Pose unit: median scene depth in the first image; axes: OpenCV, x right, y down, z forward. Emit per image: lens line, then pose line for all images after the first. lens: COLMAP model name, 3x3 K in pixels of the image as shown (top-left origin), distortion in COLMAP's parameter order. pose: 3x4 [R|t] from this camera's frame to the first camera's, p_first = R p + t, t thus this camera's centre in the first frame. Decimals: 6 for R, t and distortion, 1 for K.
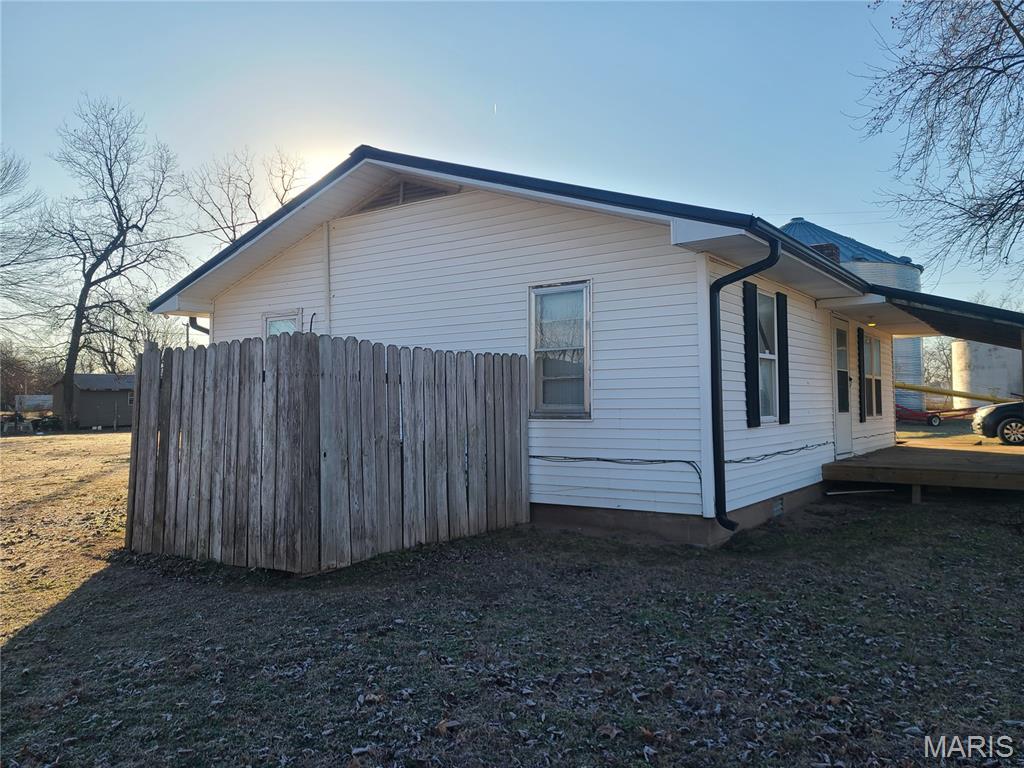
lens RADIAL K [[767.6, 0, 512.8], [0, 767.6, 380.4], [0, 0, 1]] dist [0.069924, -0.048107]
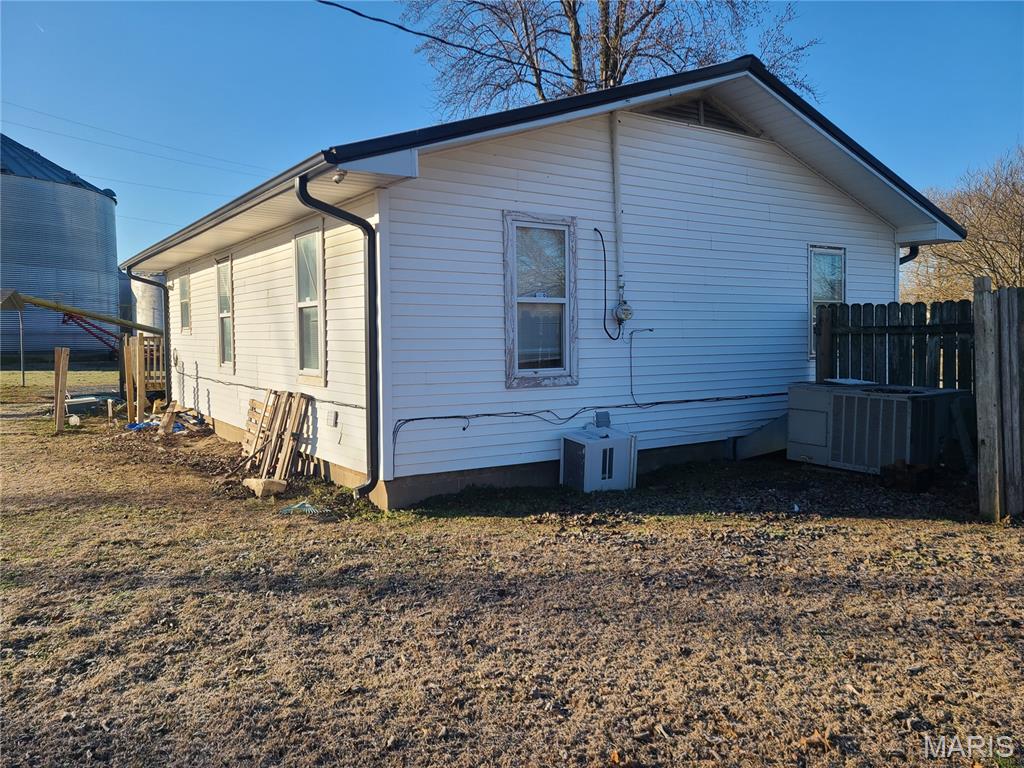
lens RADIAL K [[767.6, 0, 512.2], [0, 767.6, 381.5], [0, 0, 1]] dist [0.069924, -0.048107]
pose [[0.363439, -0.054458, 0.930025, -0.969422], [-0.028528, 0.997171, 0.069538, 0.006449], [-0.931181, -0.051805, 0.360857, 0.813332]]
